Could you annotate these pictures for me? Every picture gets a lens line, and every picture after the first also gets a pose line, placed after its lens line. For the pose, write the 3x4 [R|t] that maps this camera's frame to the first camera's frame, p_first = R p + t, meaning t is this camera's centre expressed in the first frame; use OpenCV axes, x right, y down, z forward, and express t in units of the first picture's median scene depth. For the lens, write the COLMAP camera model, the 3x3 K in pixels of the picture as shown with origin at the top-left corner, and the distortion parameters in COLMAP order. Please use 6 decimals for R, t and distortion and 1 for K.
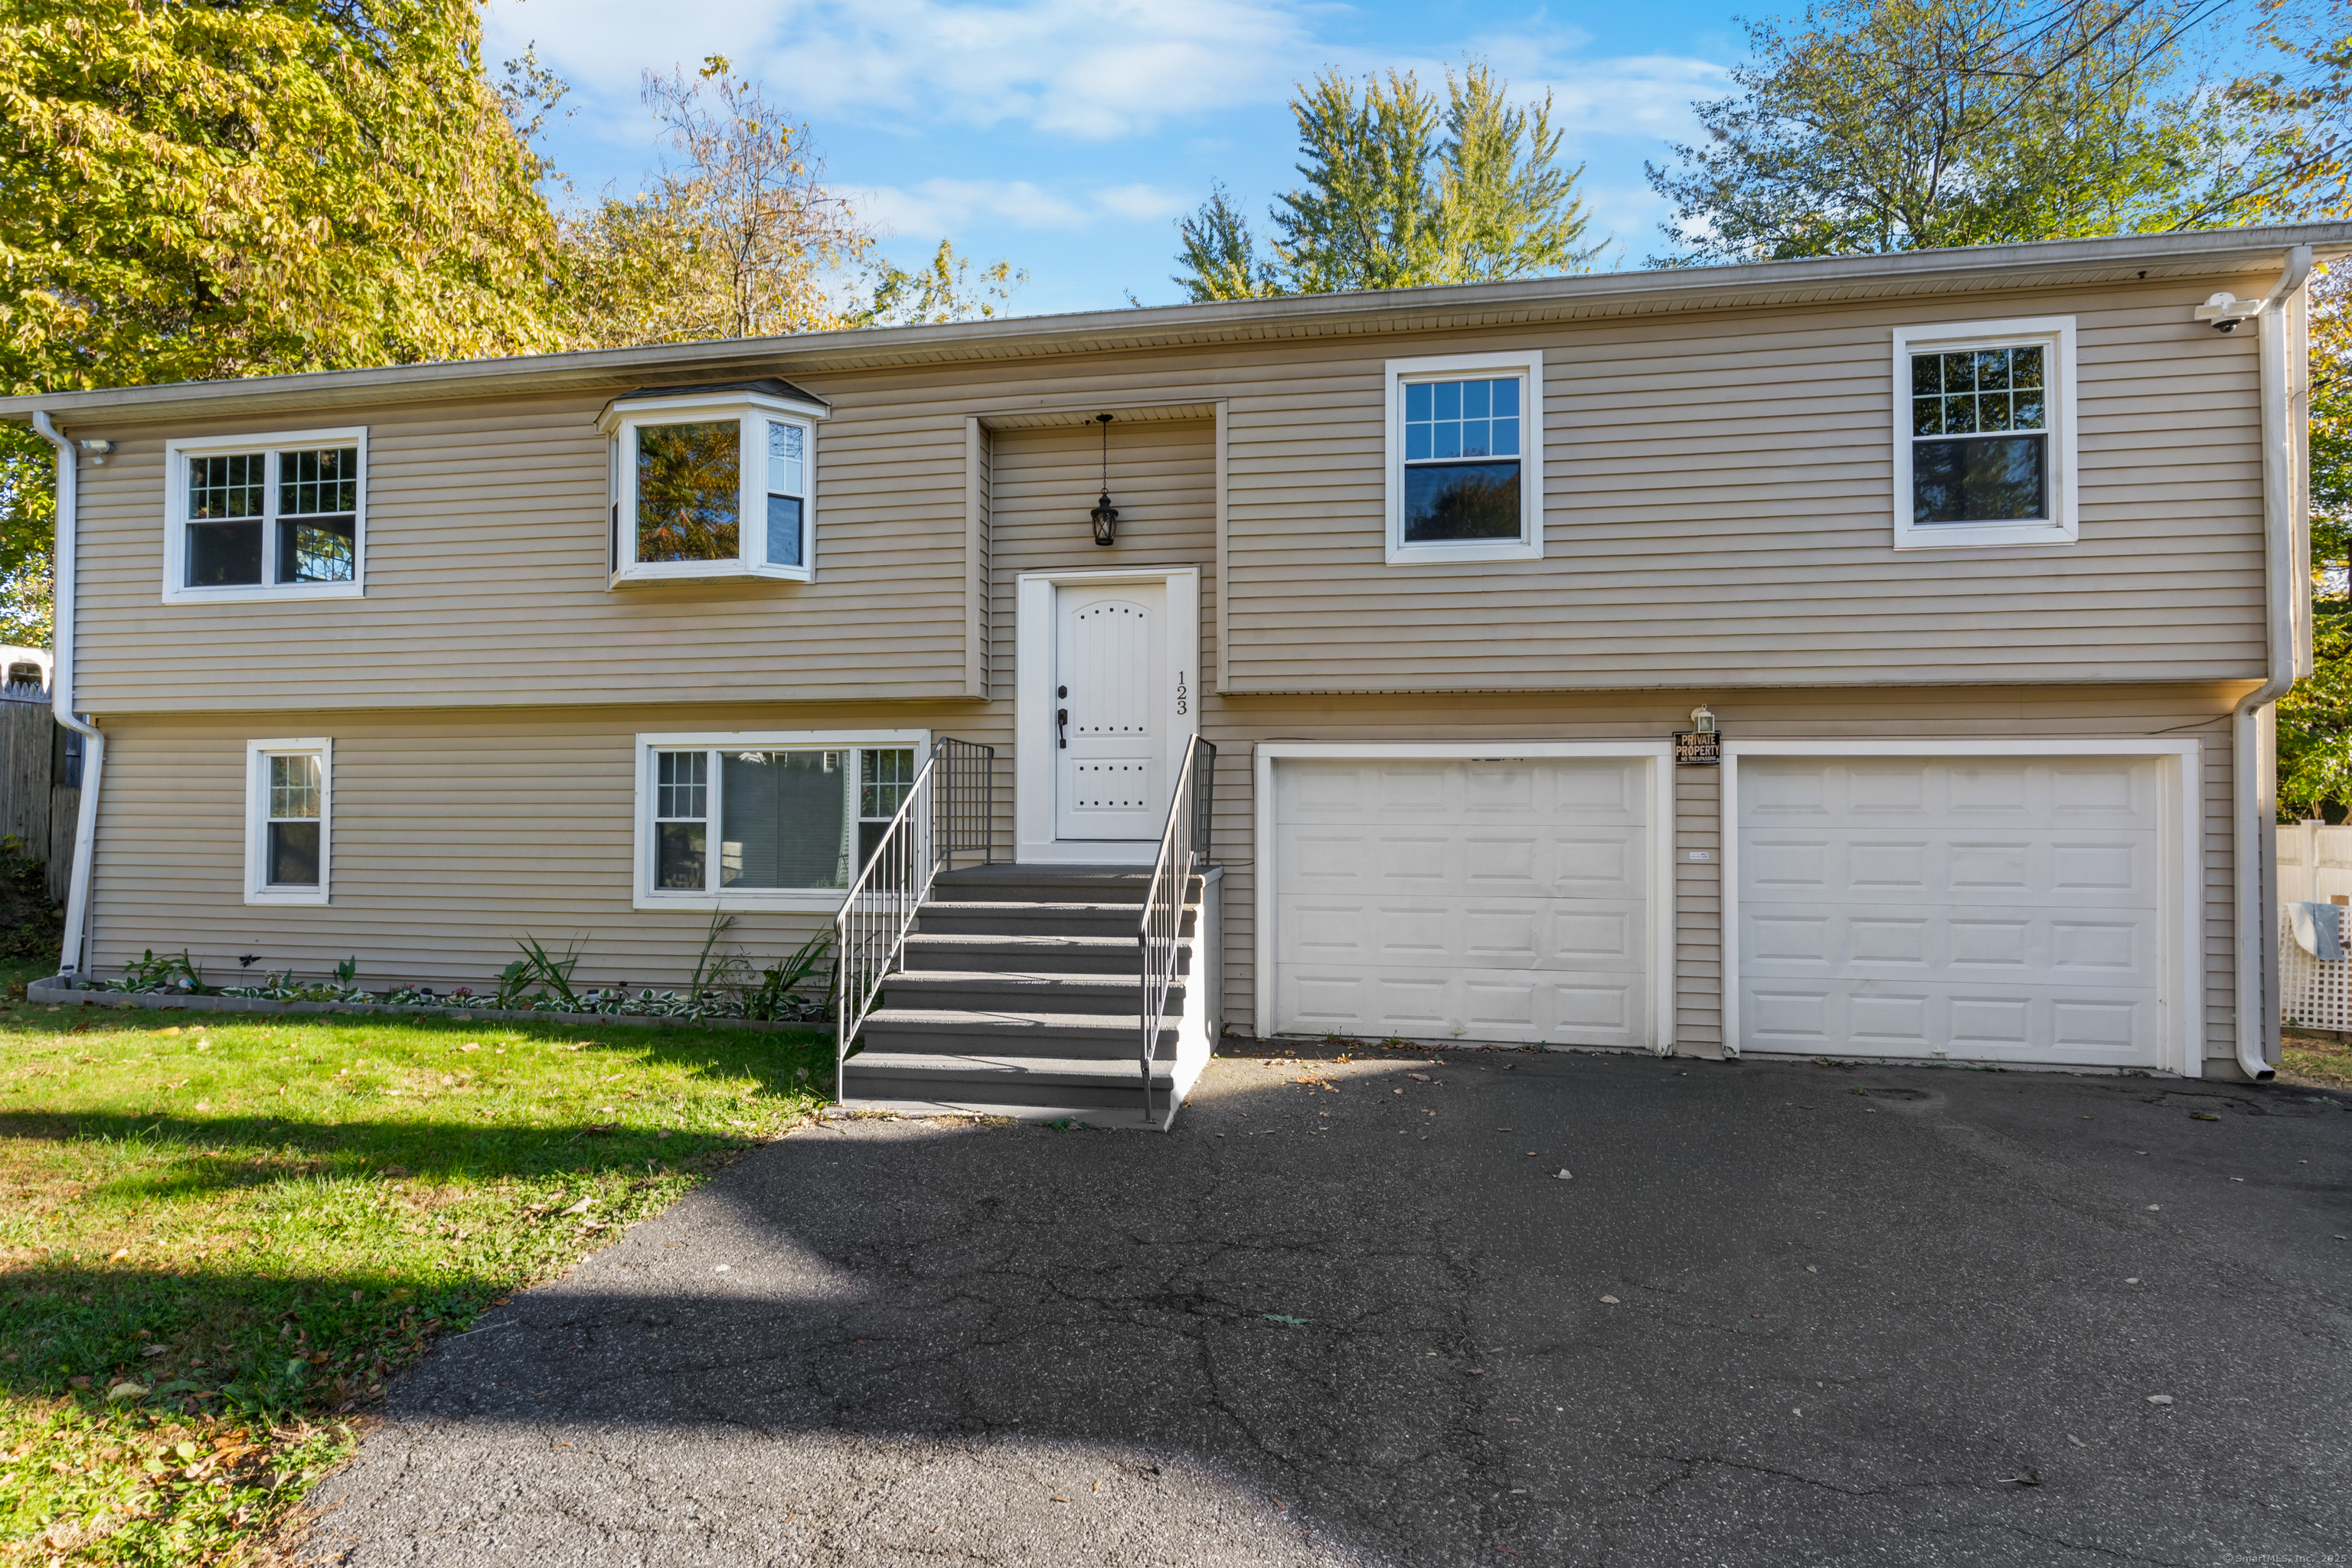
lens RADIAL K [[1132.6, 0, 1180.7], [0, 1132.6, 789.8], [0, 0, 1]] dist [0.010809, -0.003910]
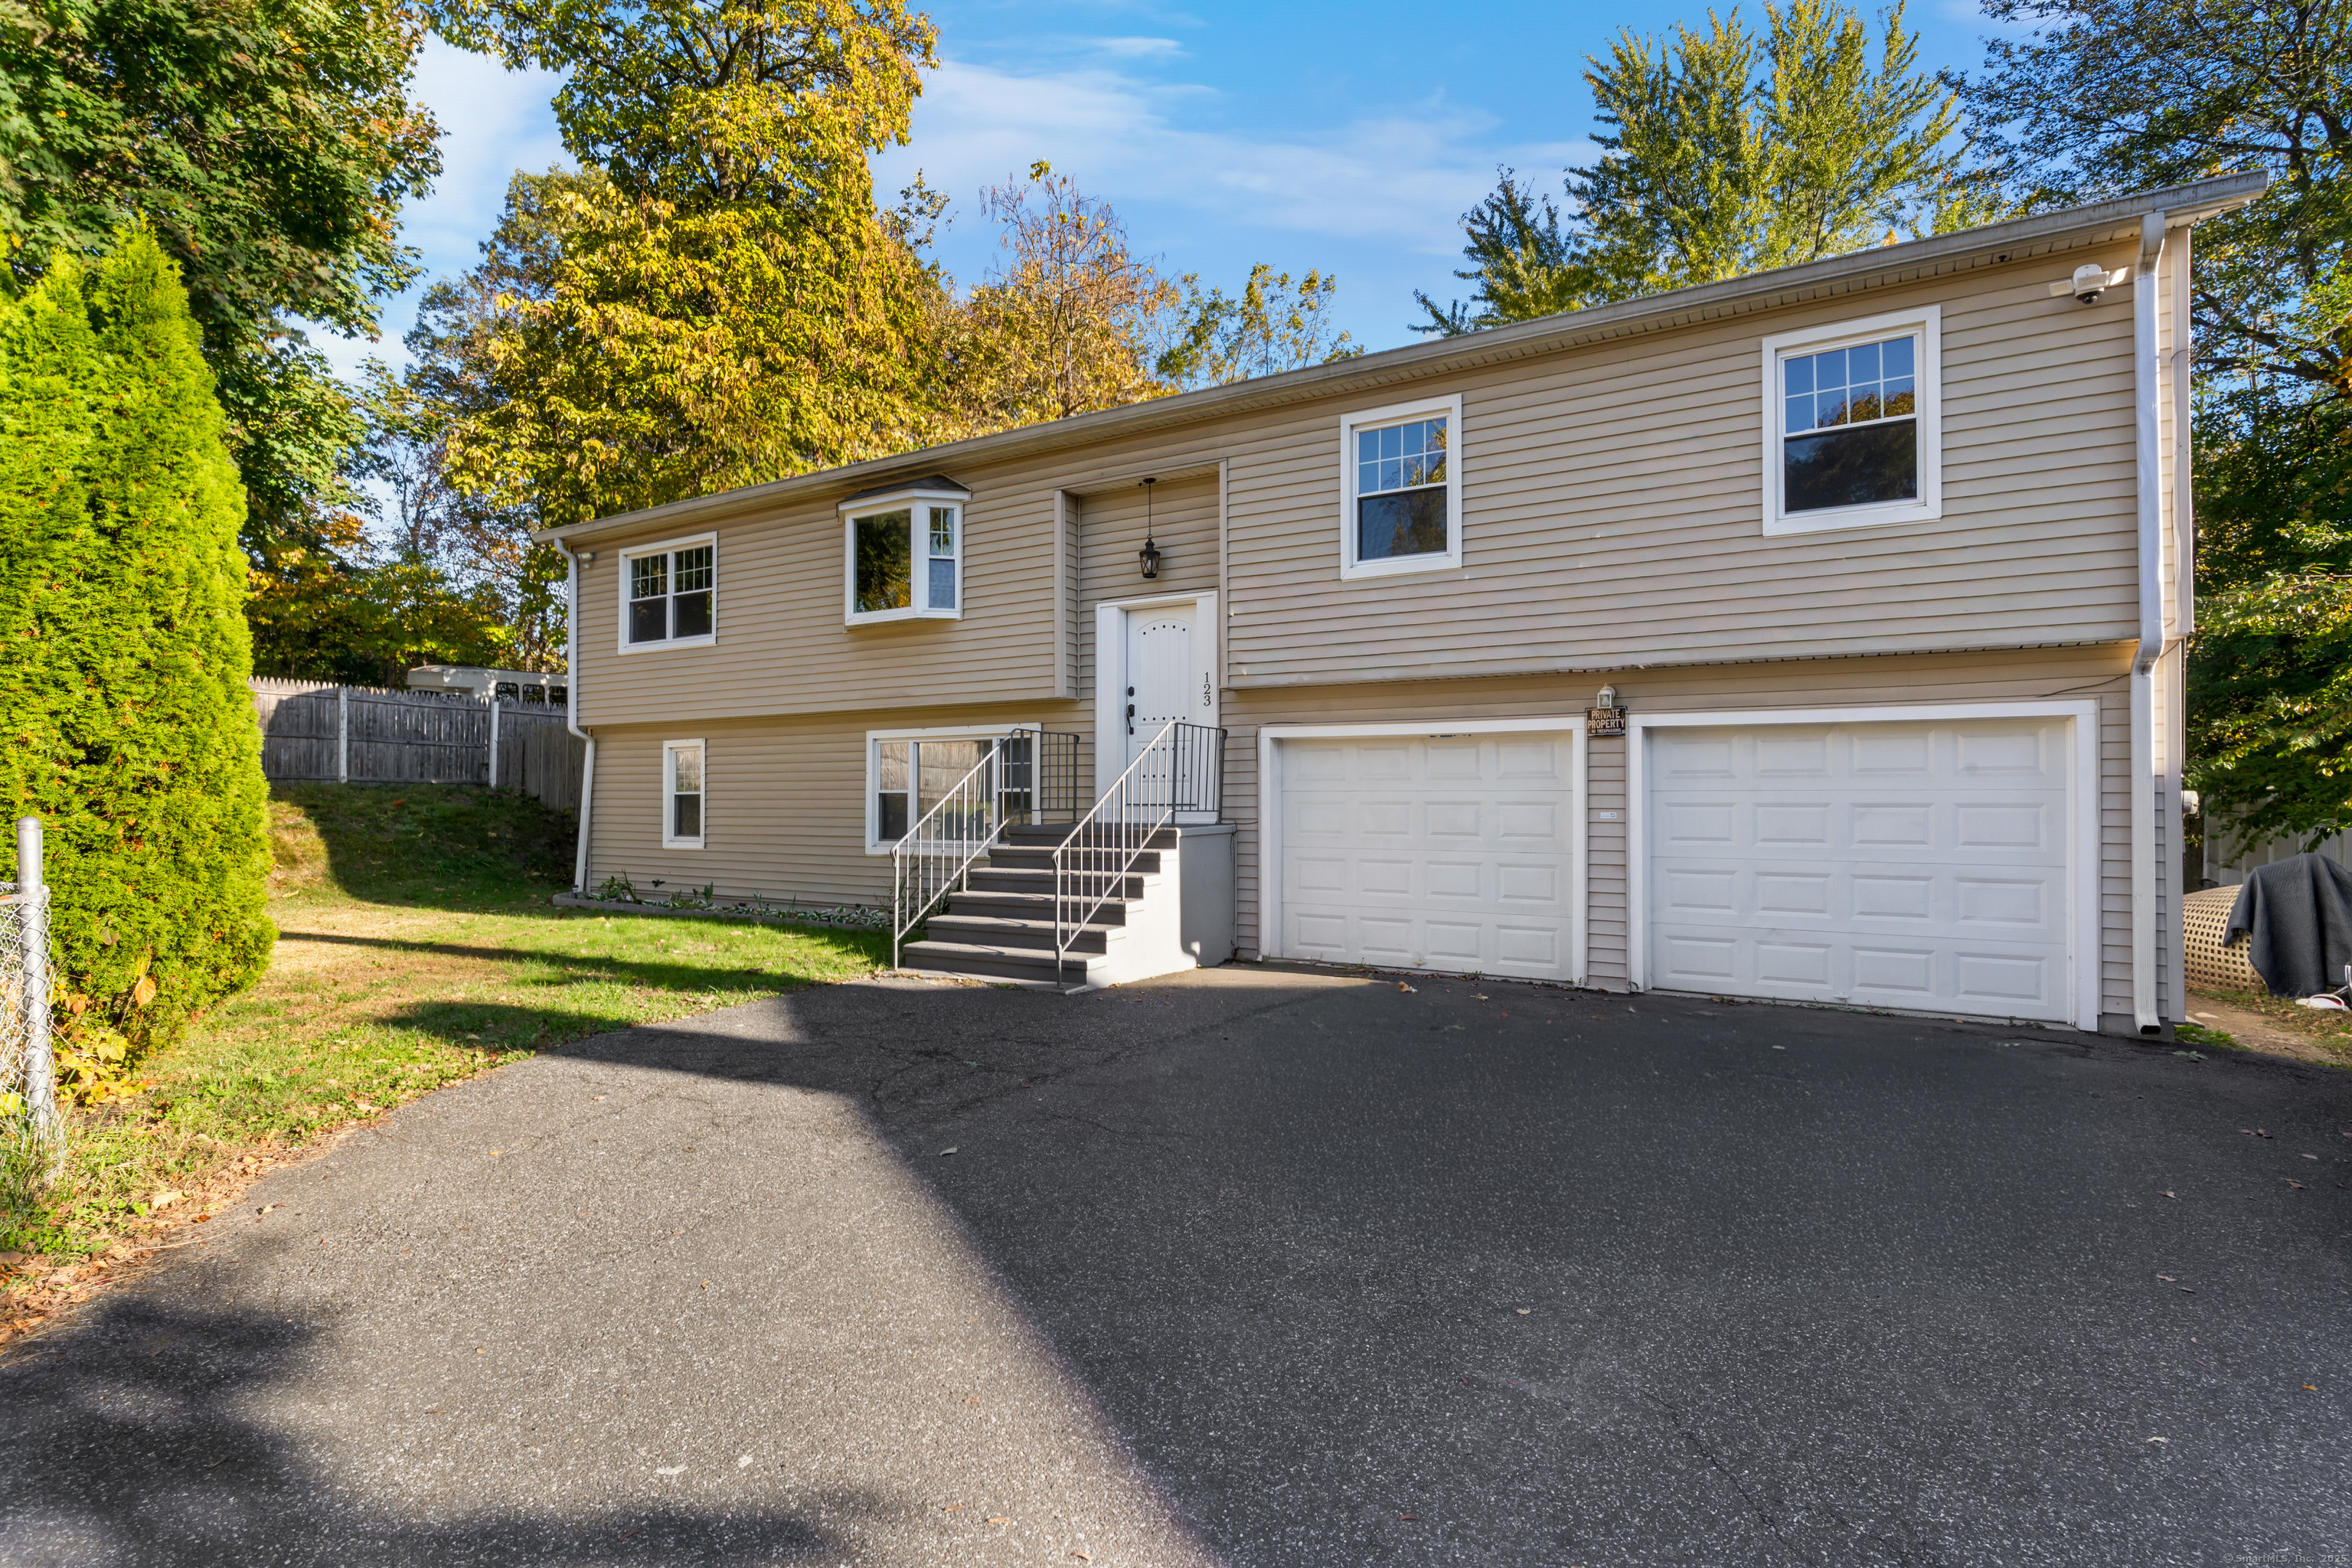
lens RADIAL K [[1132.6, 0, 1173.5], [0, 1132.6, 784.1], [0, 0, 1]] dist [0.010809, -0.003910]
pose [[0.935099, -0.007869, -0.354298, 0.417146], [0.010371, 0.999933, 0.005164, 0.014738], [0.354234, -0.008503, 0.935118, -0.210779]]
